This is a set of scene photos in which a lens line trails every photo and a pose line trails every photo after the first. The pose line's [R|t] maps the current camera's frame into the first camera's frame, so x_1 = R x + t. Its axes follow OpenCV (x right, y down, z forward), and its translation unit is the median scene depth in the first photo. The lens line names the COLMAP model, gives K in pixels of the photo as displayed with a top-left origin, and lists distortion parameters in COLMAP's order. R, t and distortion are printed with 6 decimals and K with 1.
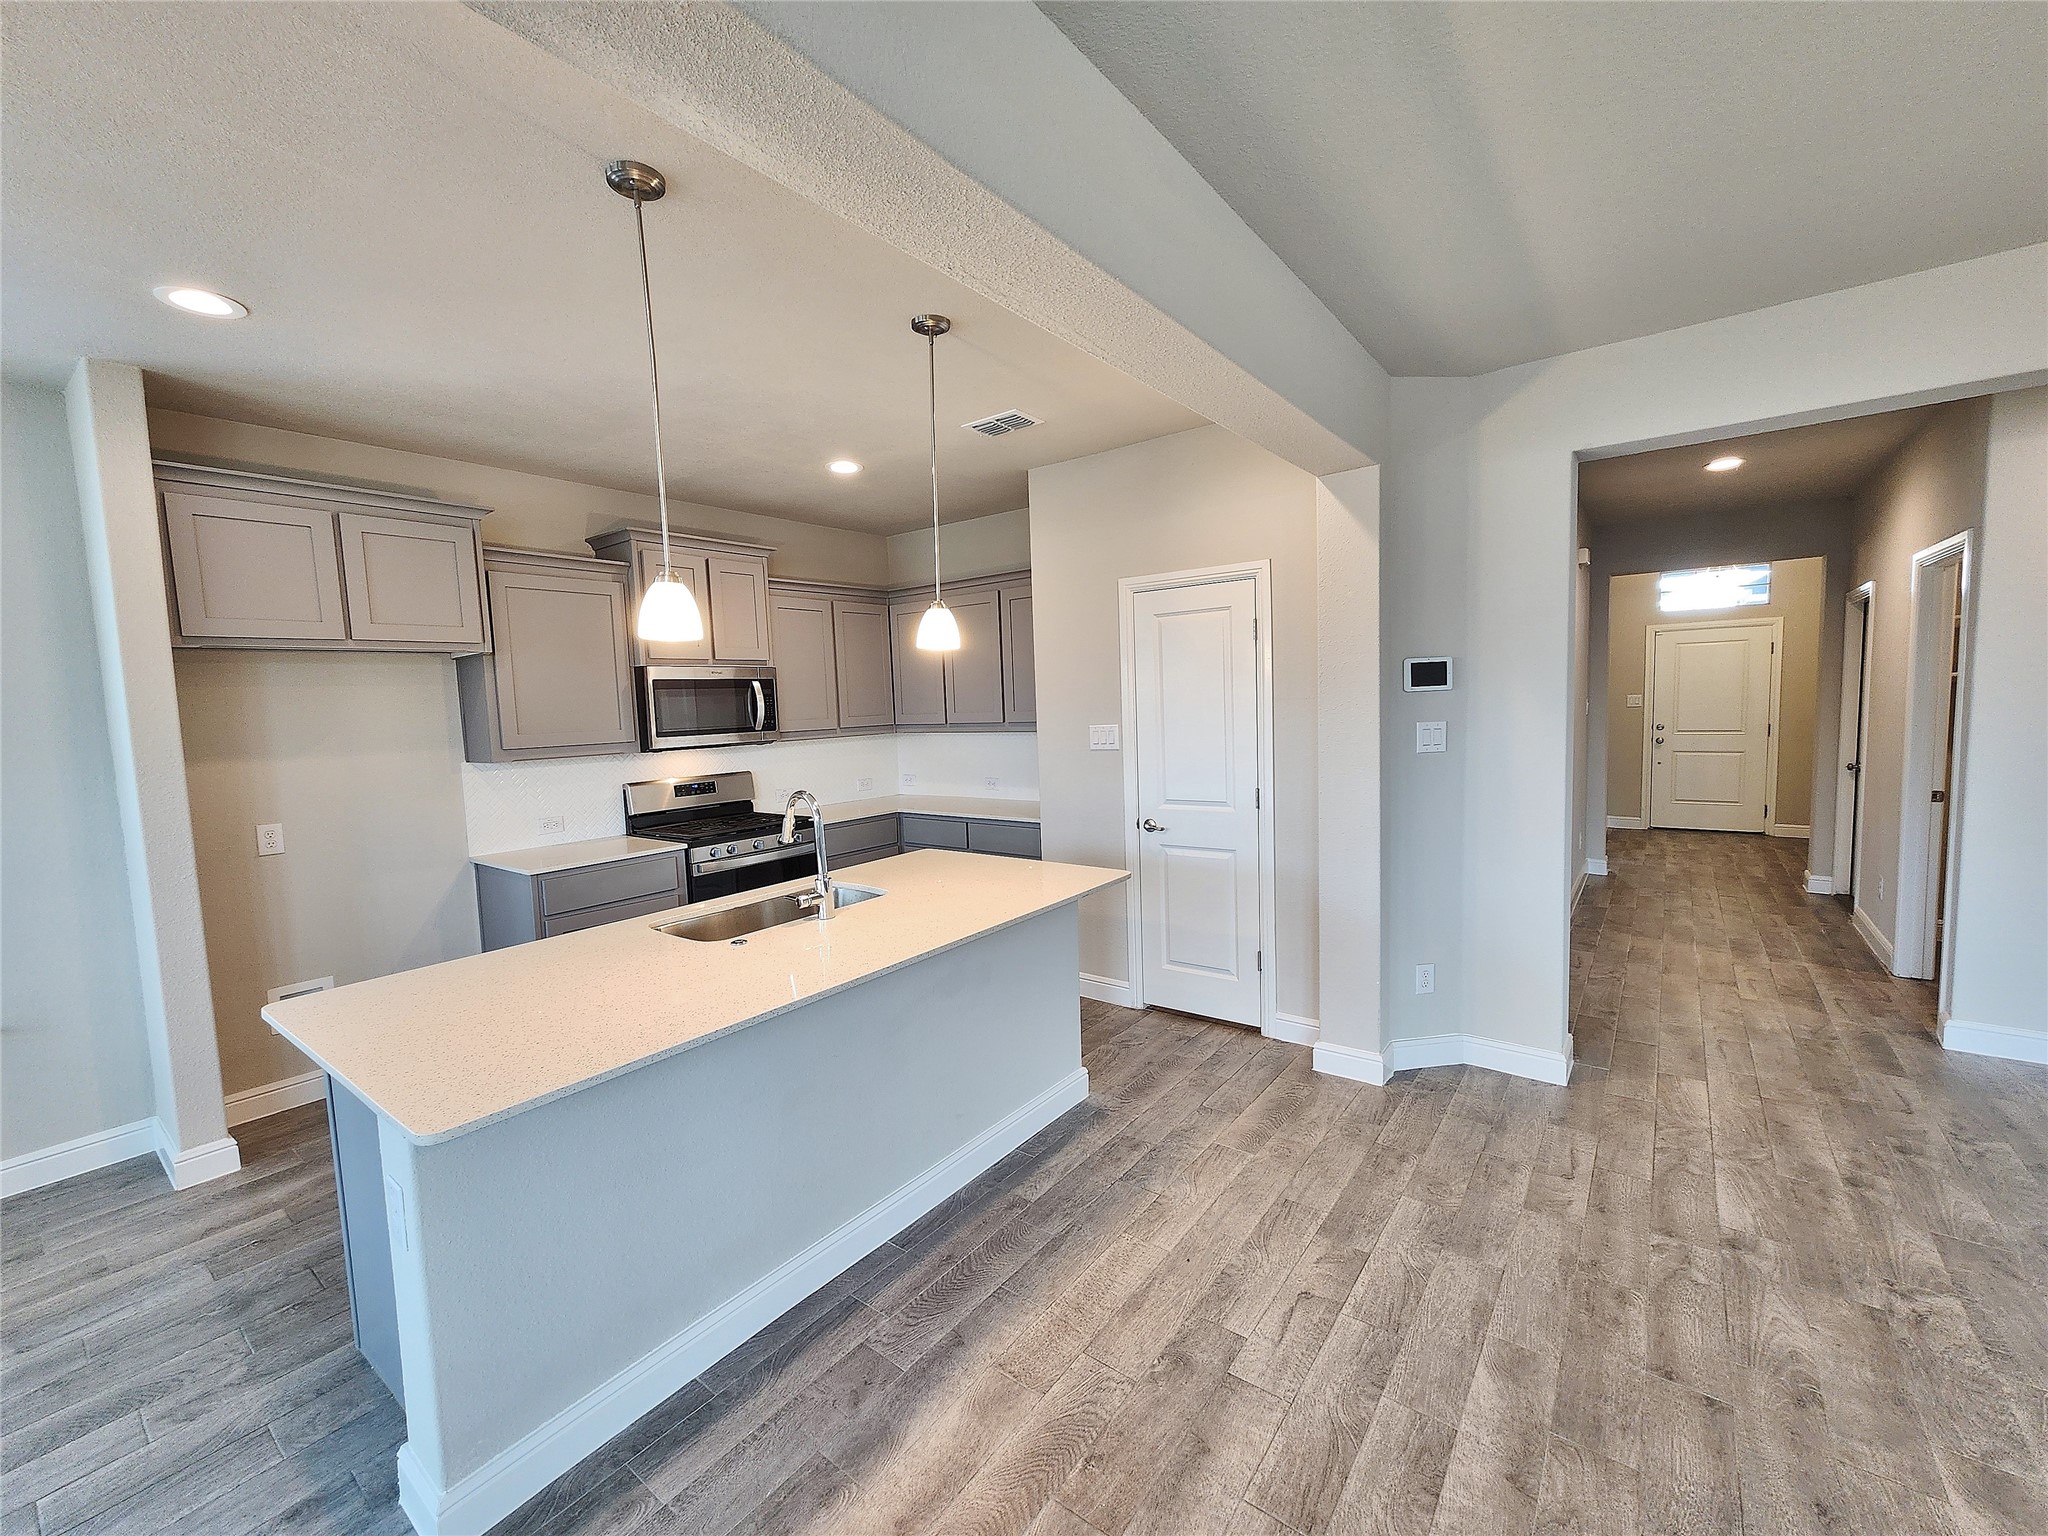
lens RADIAL K [[839.7, 0, 1026.9], [0, 839.7, 770.4], [0, 0, 1]] dist [0.000973, -0.000331]
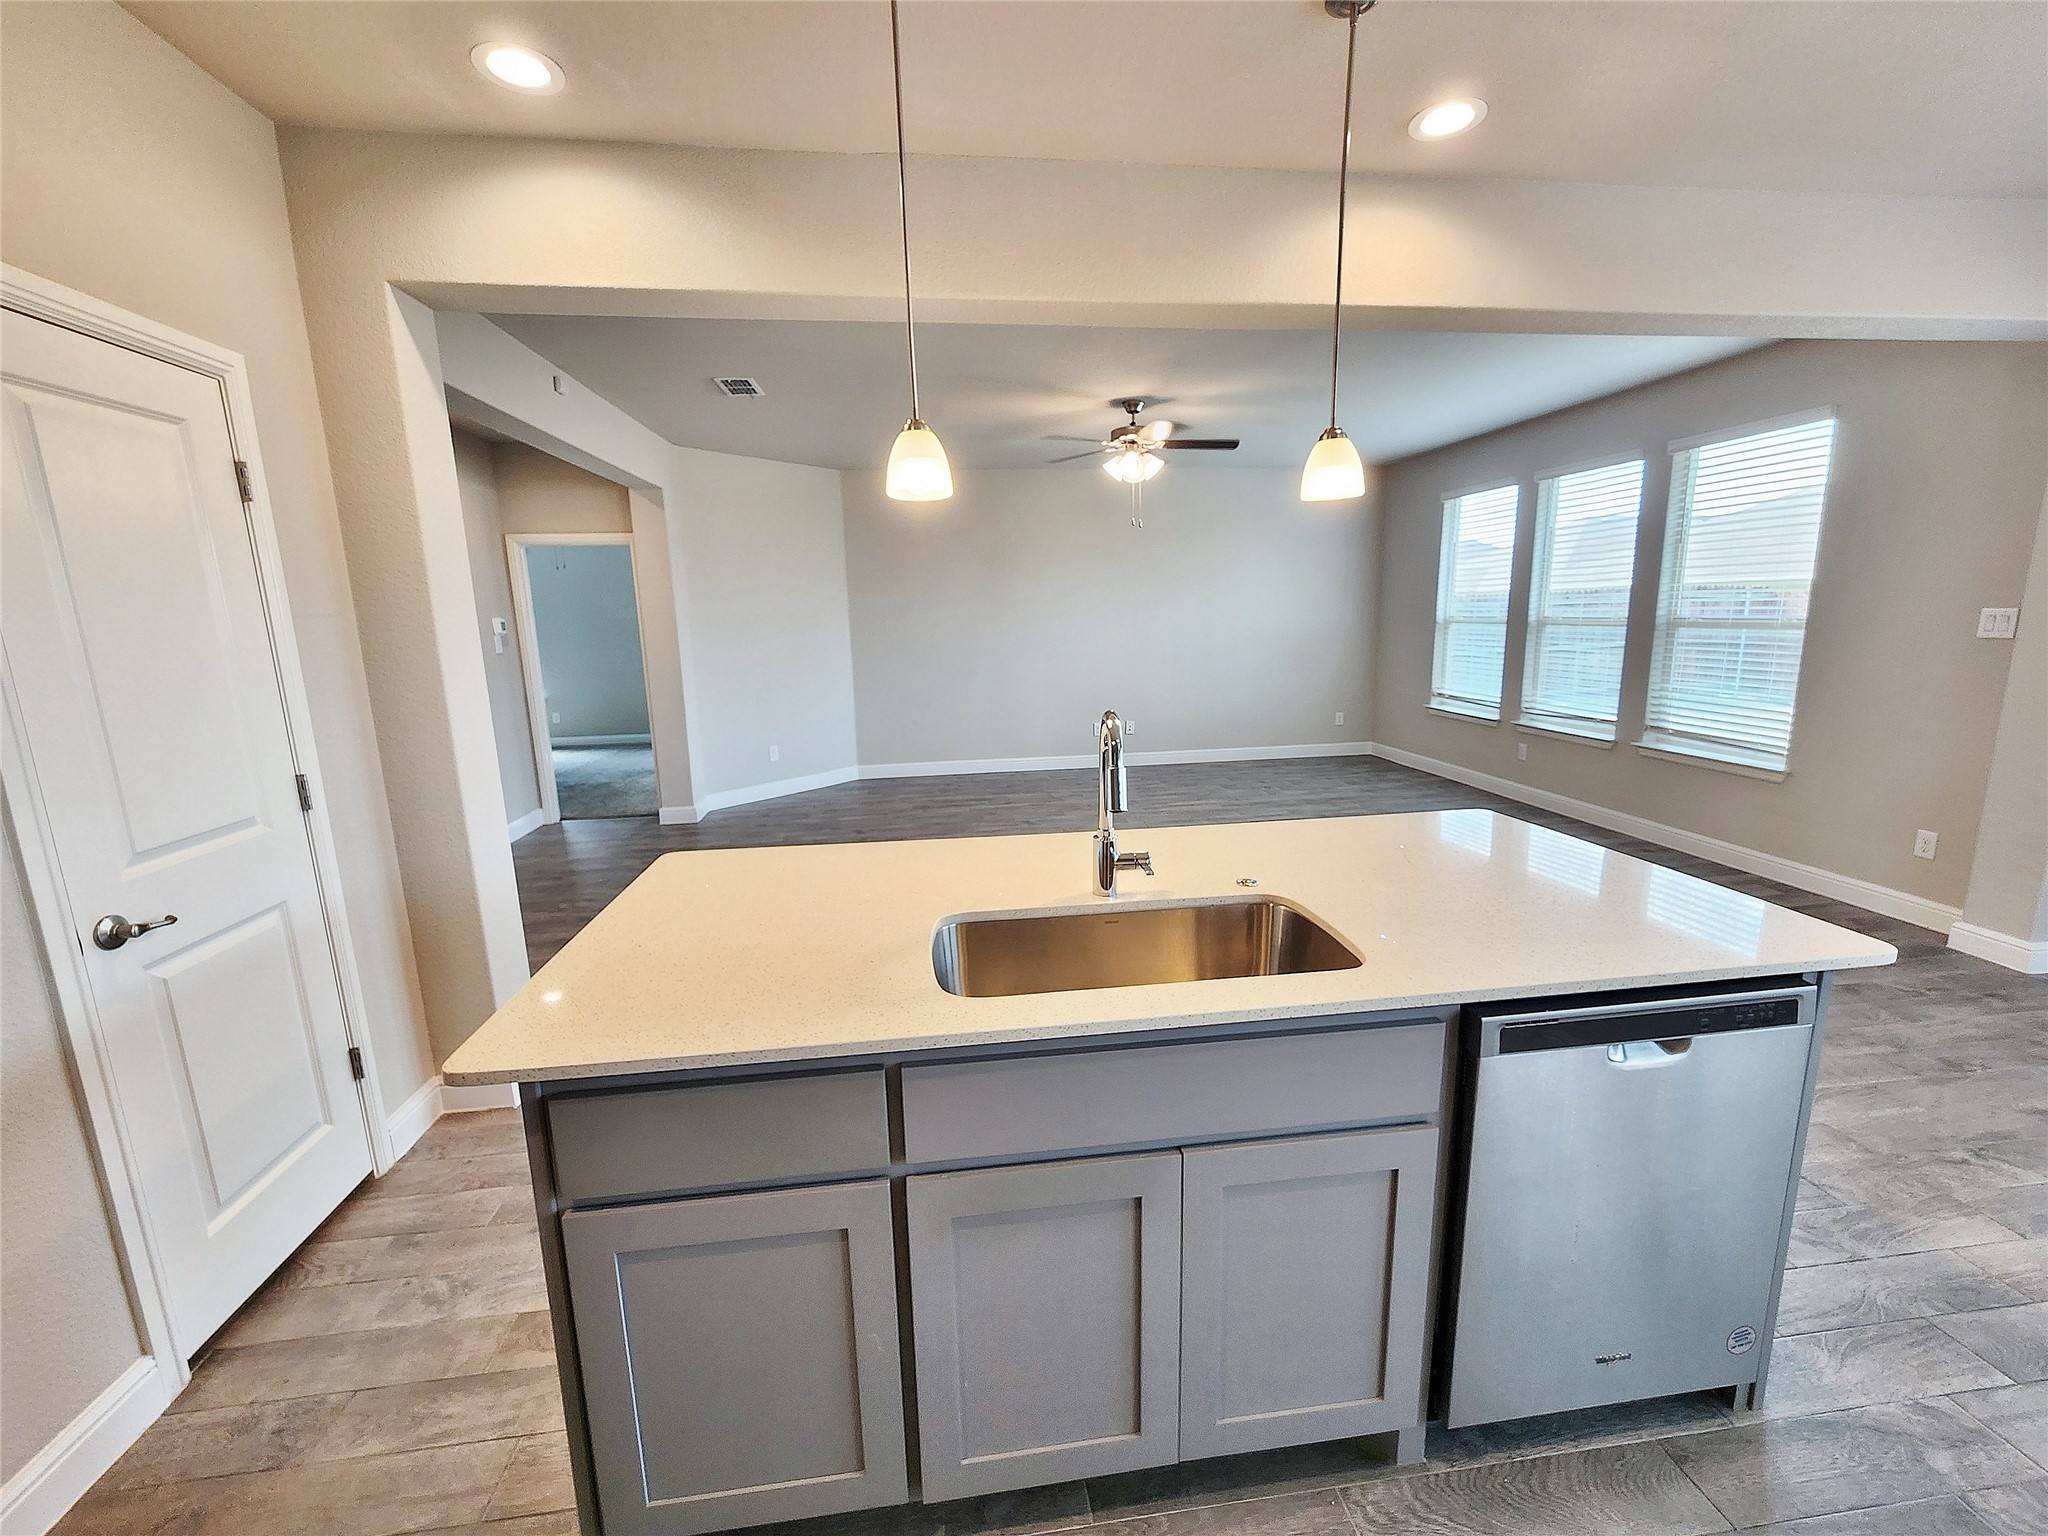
lens RADIAL K [[866.5, 0, 1028.1], [0, 866.5, 770.5], [0, 0, 1]] dist [-0.001951, -0.000419]
pose [[-0.705902, -0.079339, 0.703853, -0.520865], [0.106302, 0.970586, 0.216017, -0.059849], [-0.700288, 0.227308, -0.676704, 1.152817]]
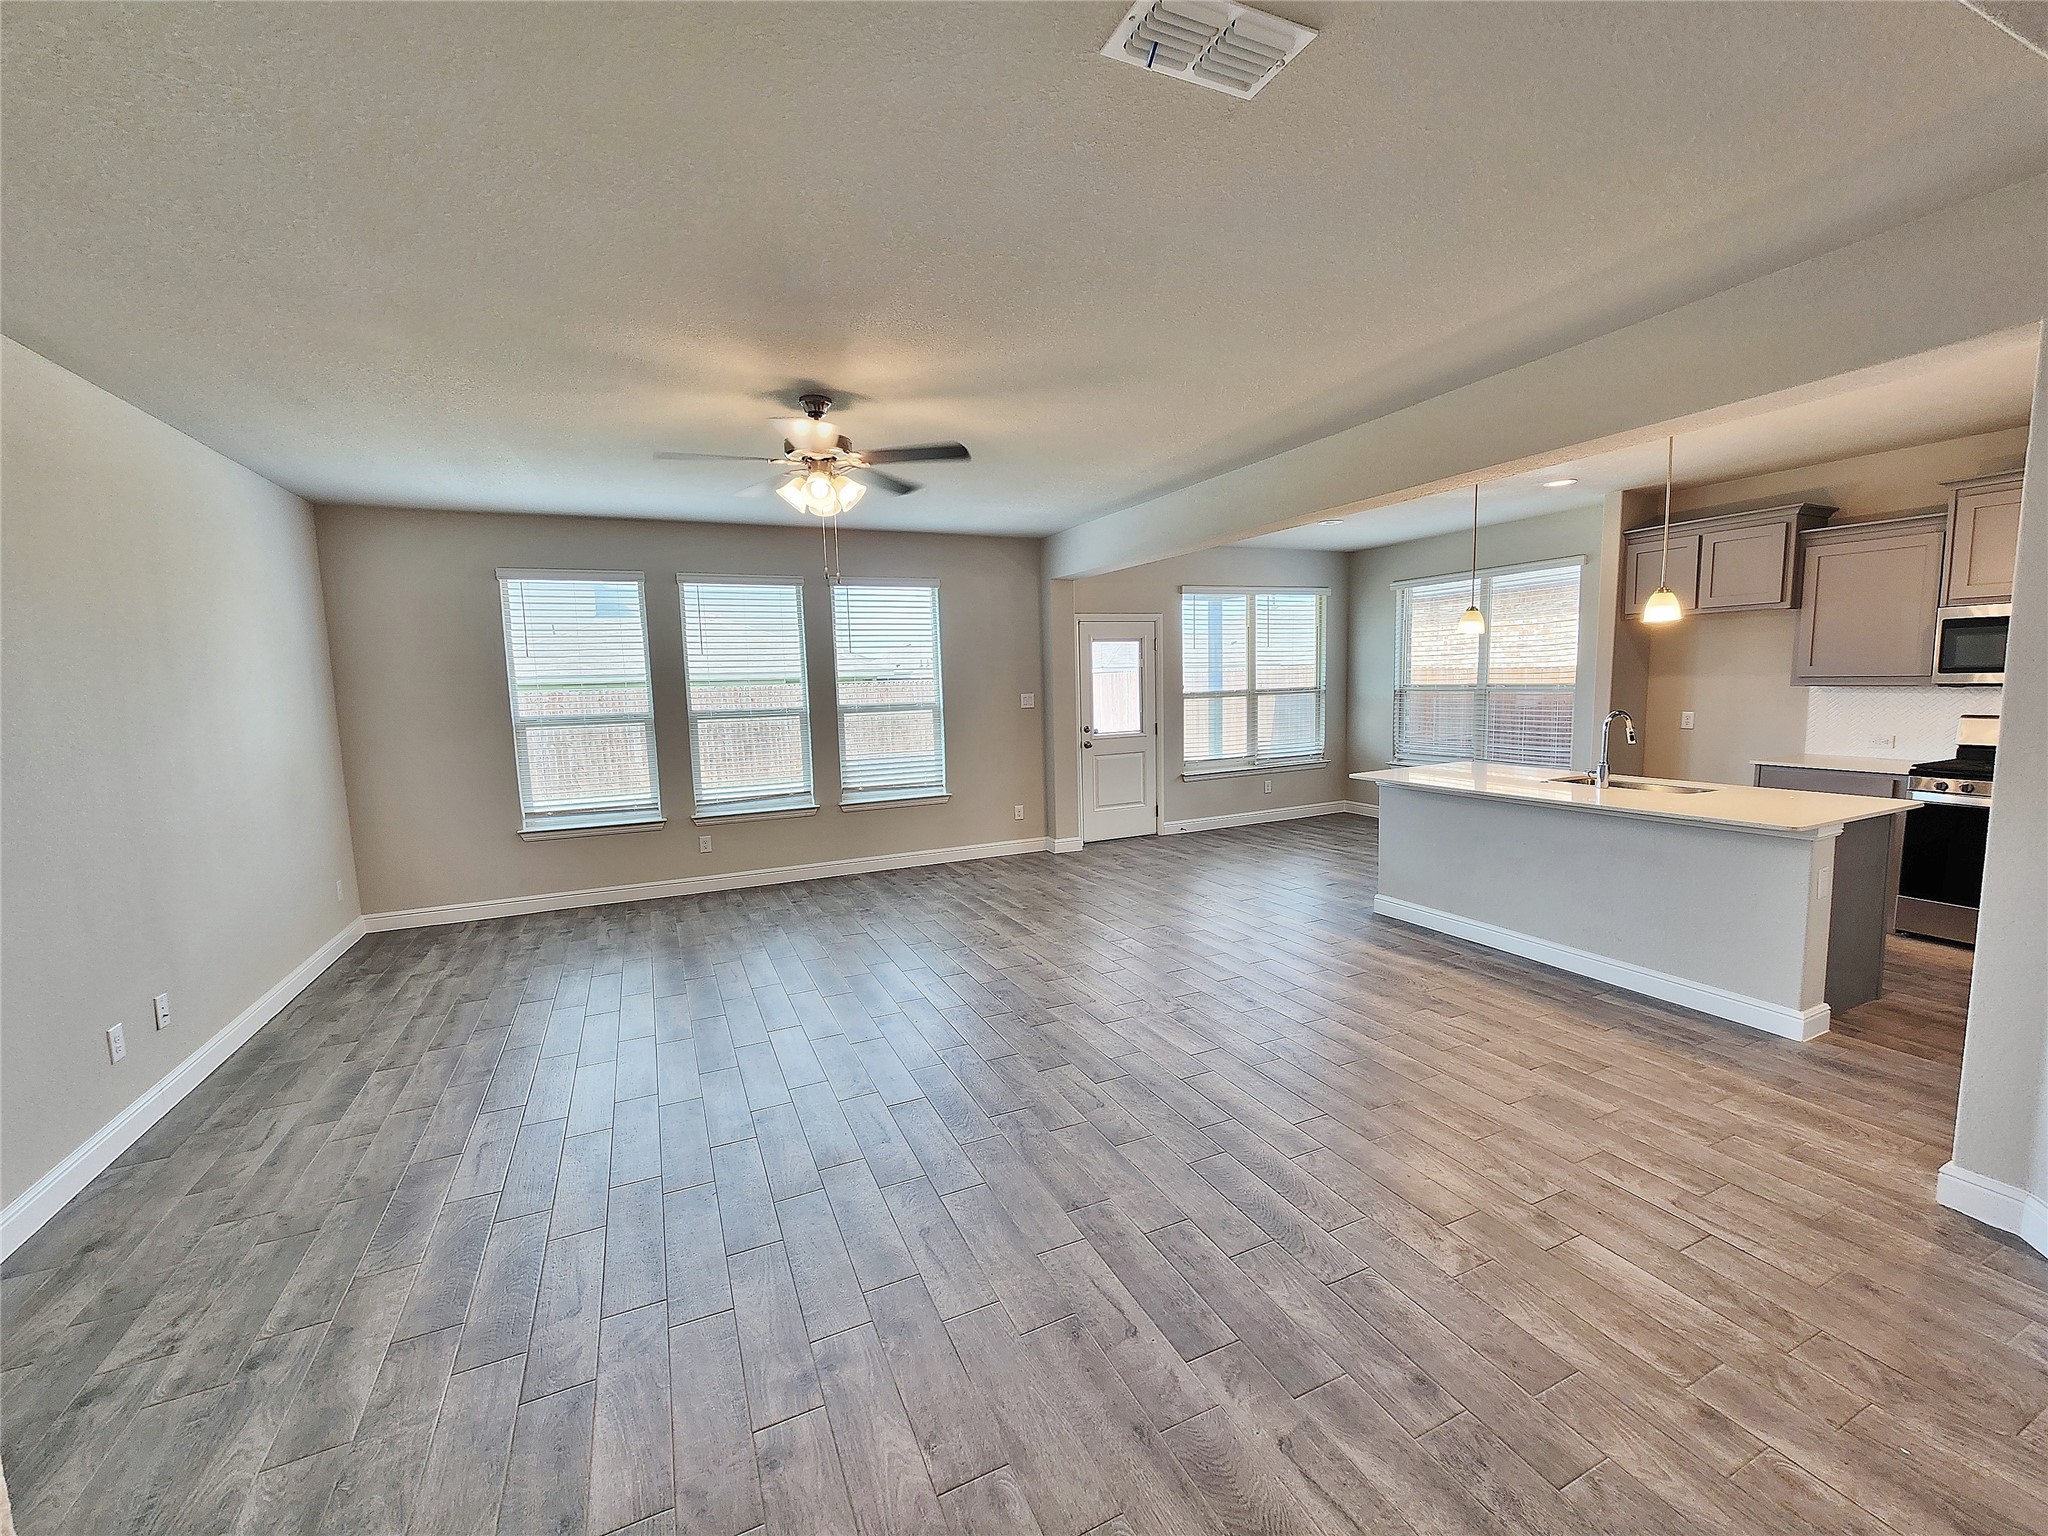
lens RADIAL K [[839.7, 0, 1033.4], [0, 839.7, 767.5], [0, 0, 1]] dist [0.000973, -0.000331]
pose [[-0.462762, 0.143542, -0.874784, 1.329299], [-0.030408, 0.983652, 0.177492, -0.095061], [0.885961, 0.108737, -0.450832, 0.579739]]
